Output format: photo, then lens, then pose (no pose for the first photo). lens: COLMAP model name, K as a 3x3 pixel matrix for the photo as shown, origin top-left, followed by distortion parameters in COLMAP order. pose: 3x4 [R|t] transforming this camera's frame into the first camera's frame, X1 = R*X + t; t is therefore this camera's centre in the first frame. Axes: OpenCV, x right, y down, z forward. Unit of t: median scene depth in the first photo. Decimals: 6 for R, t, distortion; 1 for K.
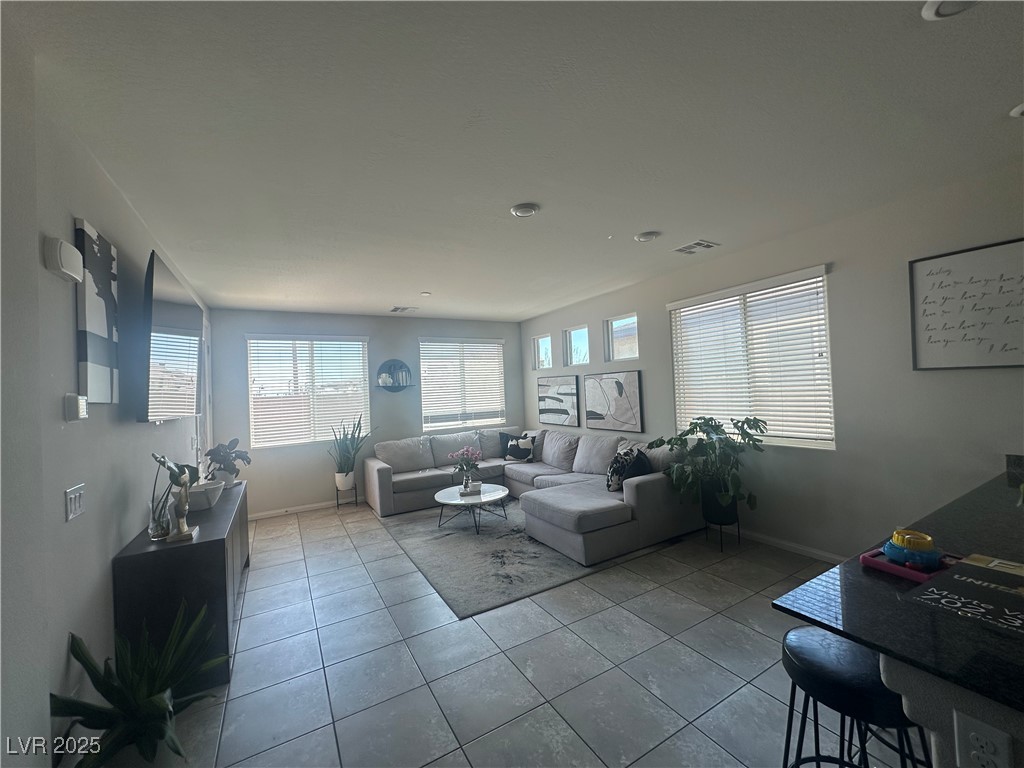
lens RADIAL K [[405.7, 0, 508.2], [0, 405.7, 383.2], [0, 0, 1]] dist [0.000006, 0.000031]
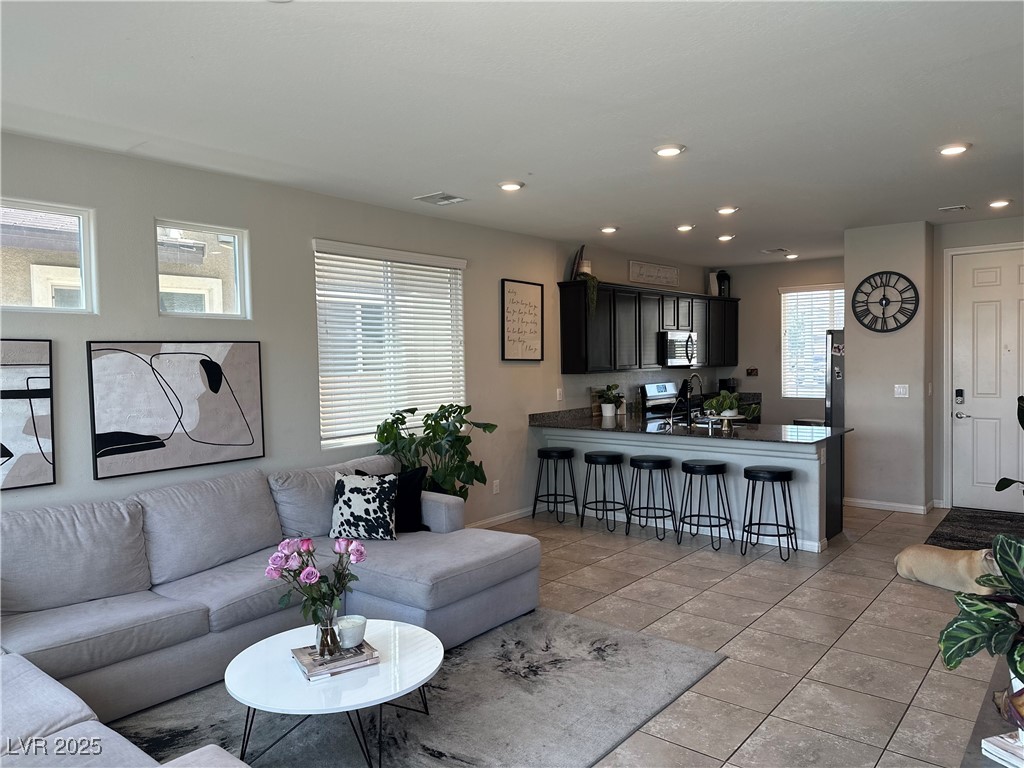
lens RADIAL K [[714.3, 0, 514.8], [0, 714.3, 390.6], [0, 0, 1]] dist [0.098721, -0.134146]
pose [[-0.354831, 0.010980, 0.934866, -0.873915], [0.021426, 0.999764, -0.003610, 0.055341], [-0.934685, 0.018750, -0.354982, 1.289179]]
